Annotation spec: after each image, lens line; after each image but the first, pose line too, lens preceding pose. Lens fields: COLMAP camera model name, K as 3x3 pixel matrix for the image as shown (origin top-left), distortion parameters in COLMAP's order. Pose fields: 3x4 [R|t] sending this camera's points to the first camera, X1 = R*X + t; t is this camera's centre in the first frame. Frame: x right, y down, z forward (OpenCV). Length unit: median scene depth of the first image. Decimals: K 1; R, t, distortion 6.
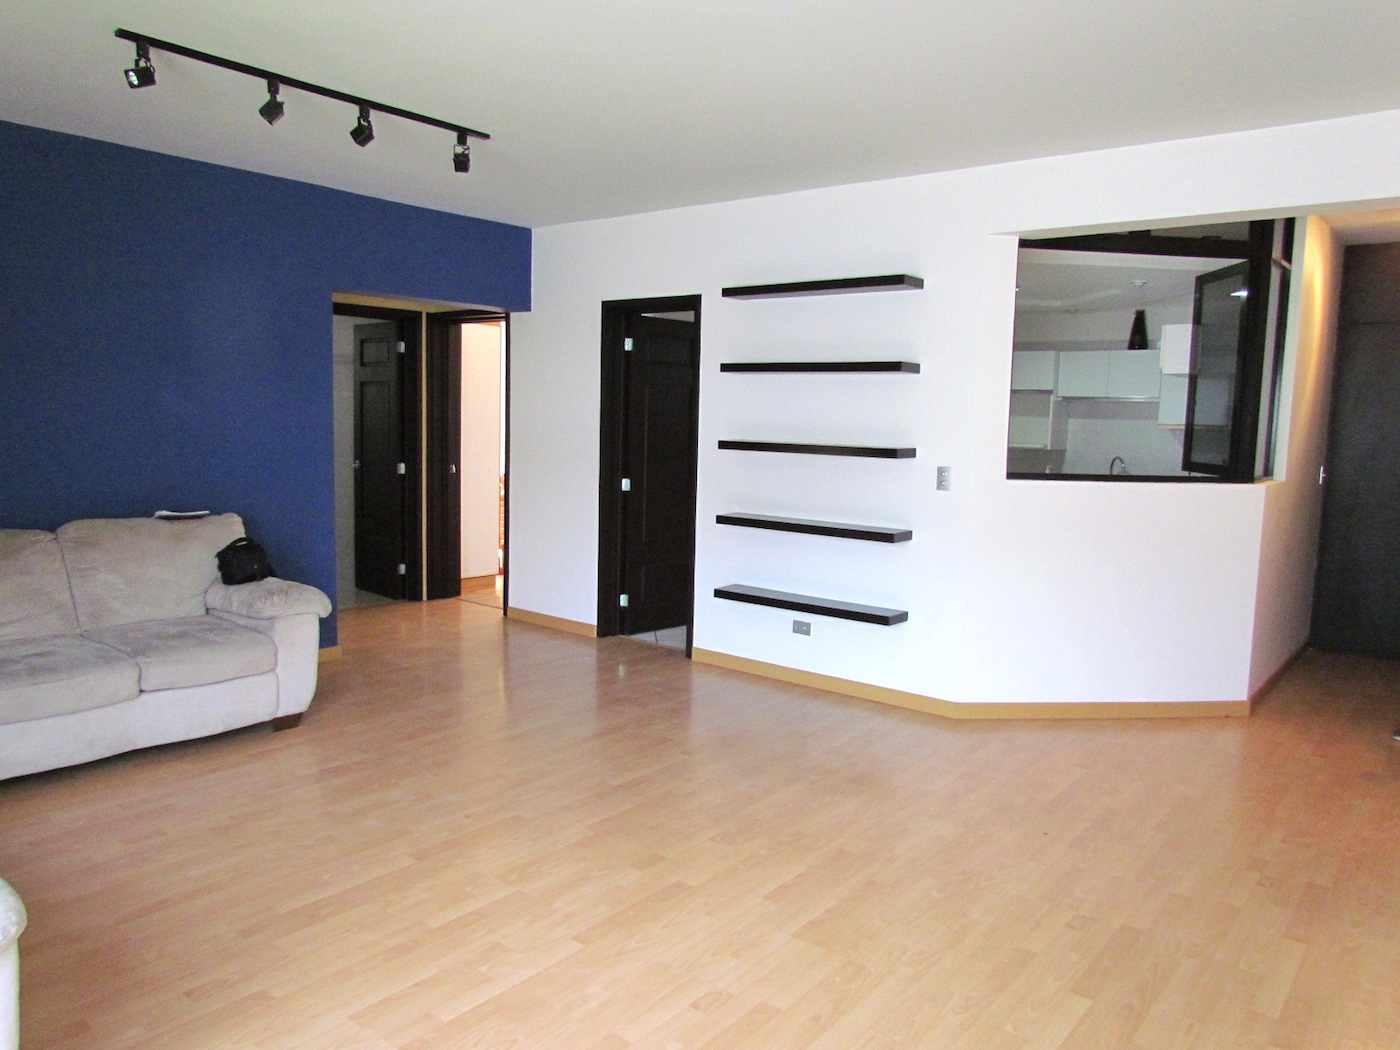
lens RADIAL K [[1012.4, 0, 700.0], [0, 1012.4, 525.0], [0, 0, 1]] dist [-0.009270, -0.003048]
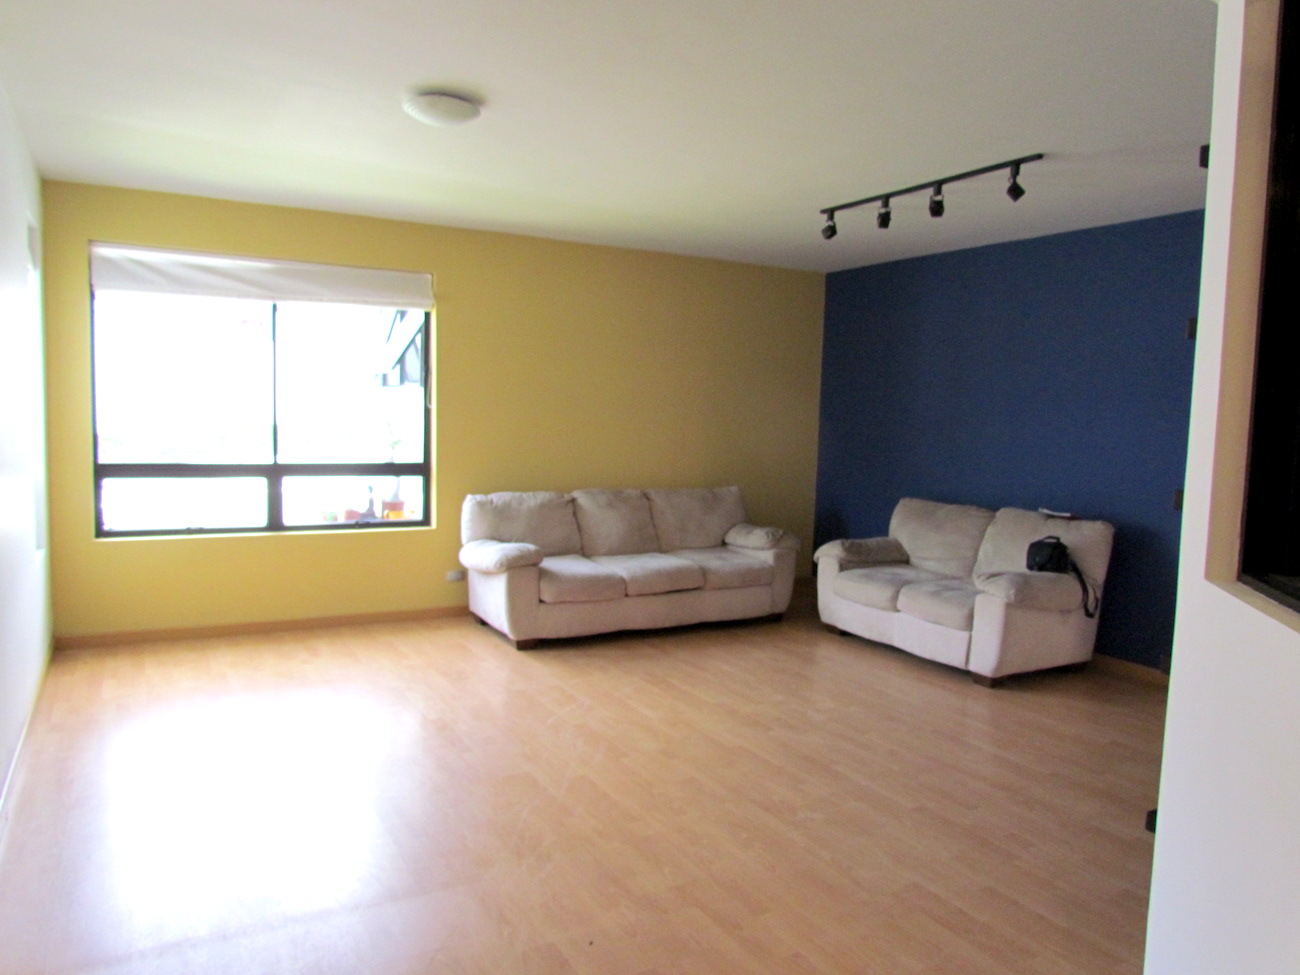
lens RADIAL K [[940.1, 0, 650.0], [0, 940.1, 487.5], [0, 0, 1]] dist [-0.009270, -0.003048]
pose [[-0.373489, 0.038967, -0.926816, 1.012685], [-0.142913, 0.984772, 0.098995, -0.116480], [0.916560, 0.169427, -0.362233, 1.288190]]
